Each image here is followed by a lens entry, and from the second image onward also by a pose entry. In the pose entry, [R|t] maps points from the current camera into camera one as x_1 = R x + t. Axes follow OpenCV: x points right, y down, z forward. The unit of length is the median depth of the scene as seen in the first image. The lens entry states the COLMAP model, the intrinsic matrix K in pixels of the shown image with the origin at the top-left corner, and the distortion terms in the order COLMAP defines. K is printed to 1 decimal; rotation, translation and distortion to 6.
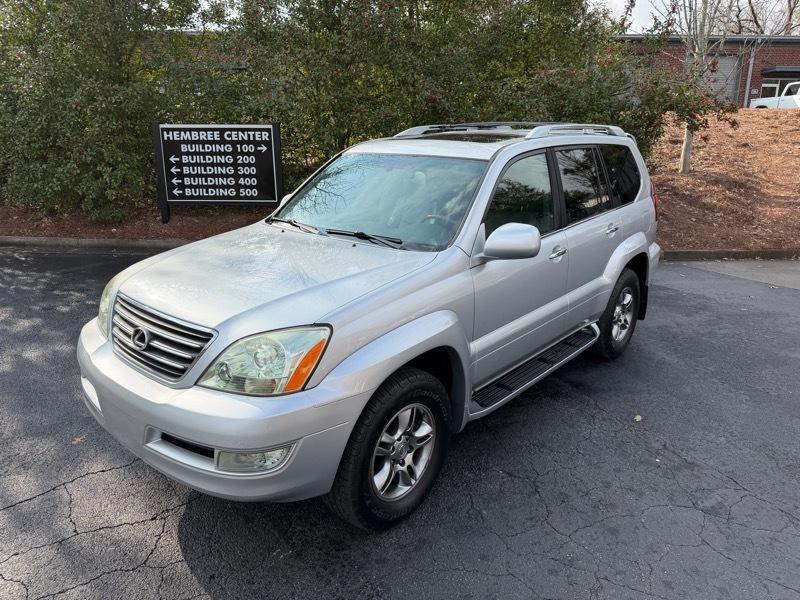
lens RADIAL K [[563.6, 0, 400.8], [0, 563.6, 298.9], [0, 0, 1]] dist [0.013452, -0.029547]
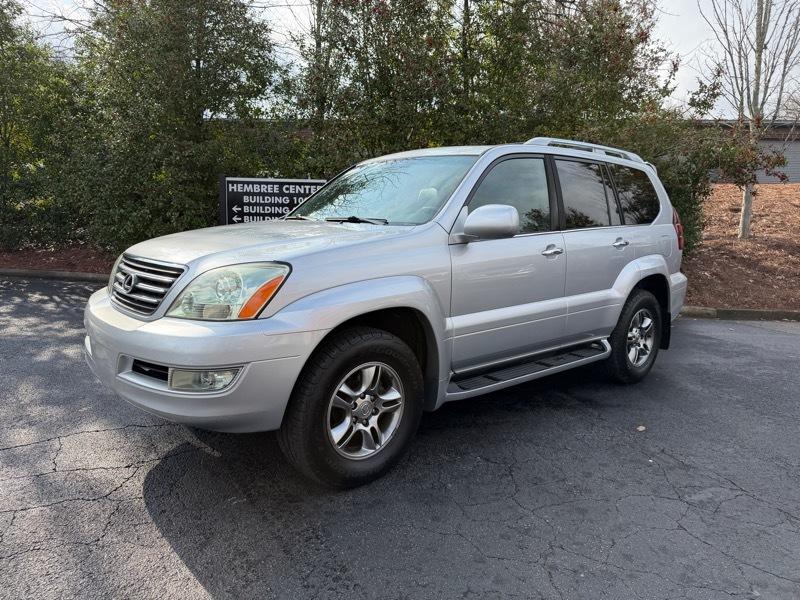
lens RADIAL K [[563.6, 0, 407.0], [0, 563.6, 300.5], [0, 0, 1]] dist [0.013452, -0.029547]
pose [[0.992489, 0.034081, -0.117488, 0.118799], [-0.051061, 0.988159, -0.144689, 0.138175], [0.111166, 0.149601, 0.982477, -0.004645]]
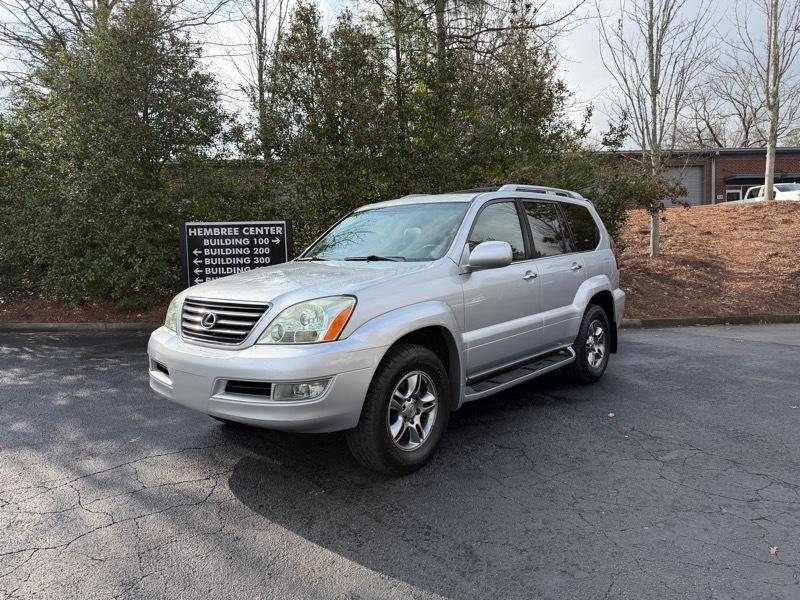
lens RADIAL K [[563.6, 0, 400.5], [0, 563.6, 298.3], [0, 0, 1]] dist [0.013452, -0.029547]
pose [[0.999518, -0.030261, 0.006947, -0.014541], [0.031043, 0.978201, -0.205327, 0.178237], [-0.000582, 0.205444, 0.978669, -0.170041]]
